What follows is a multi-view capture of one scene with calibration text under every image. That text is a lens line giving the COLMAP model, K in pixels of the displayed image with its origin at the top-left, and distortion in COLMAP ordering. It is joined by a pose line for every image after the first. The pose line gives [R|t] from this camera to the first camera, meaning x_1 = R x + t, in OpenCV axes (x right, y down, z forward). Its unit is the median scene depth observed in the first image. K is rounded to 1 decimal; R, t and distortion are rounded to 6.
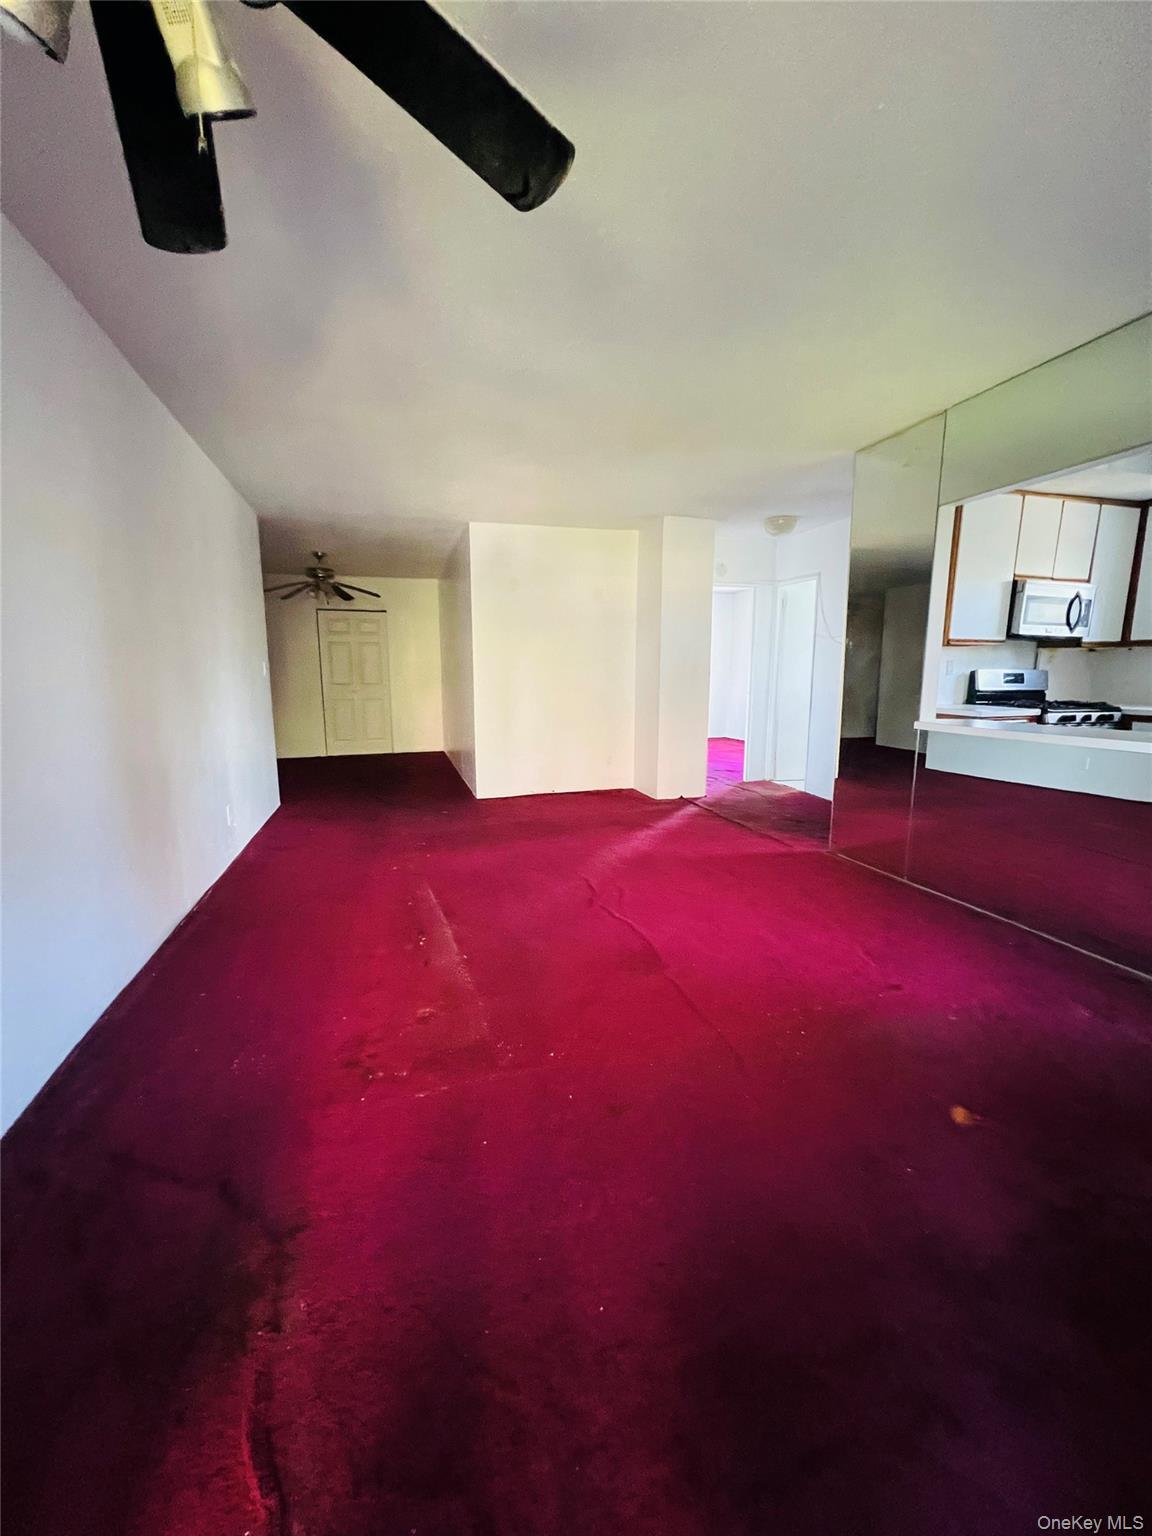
lens RADIAL K [[621.5, 0, 573.7], [0, 621.5, 771.3], [0, 0, 1]] dist [0.003151, 0.000397]
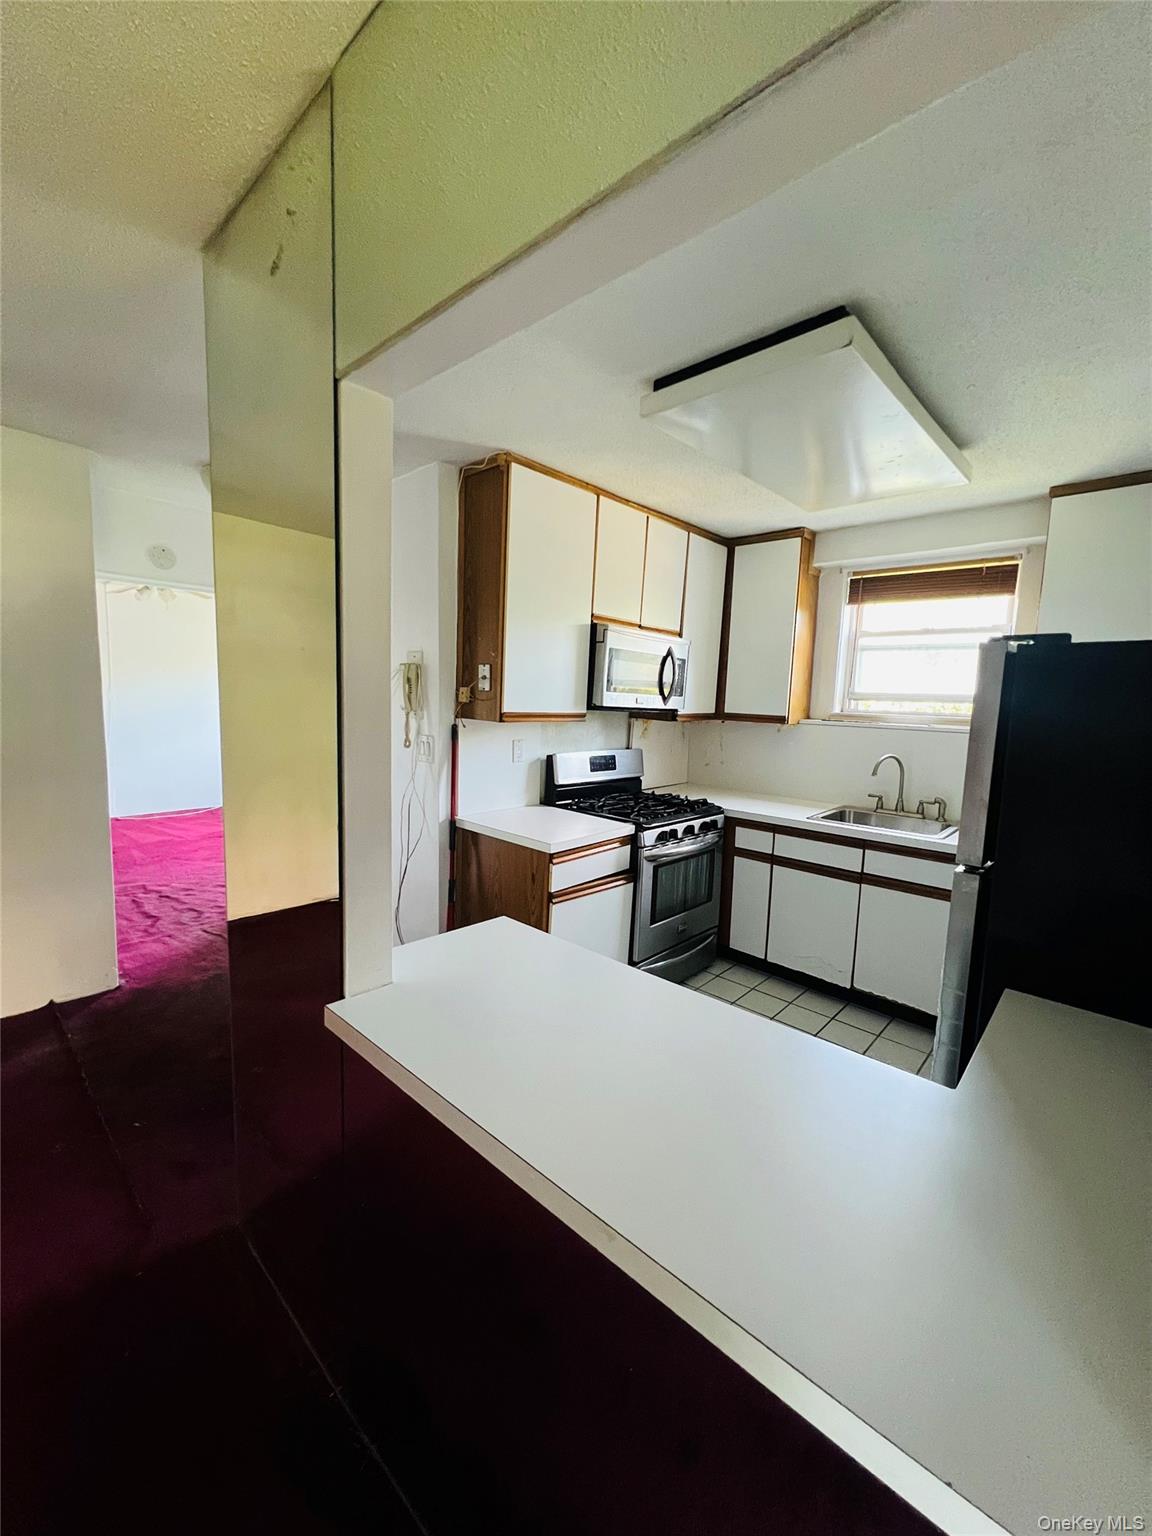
lens RADIAL K [[621.5, 0, 576.1], [0, 621.5, 768.8], [0, 0, 1]] dist [0.003151, 0.000397]
pose [[0.861945, -0.029894, 0.506119, 0.345265], [0.044948, 0.998835, -0.017551, -0.139008], [-0.505005, 0.037877, 0.862285, 0.436853]]
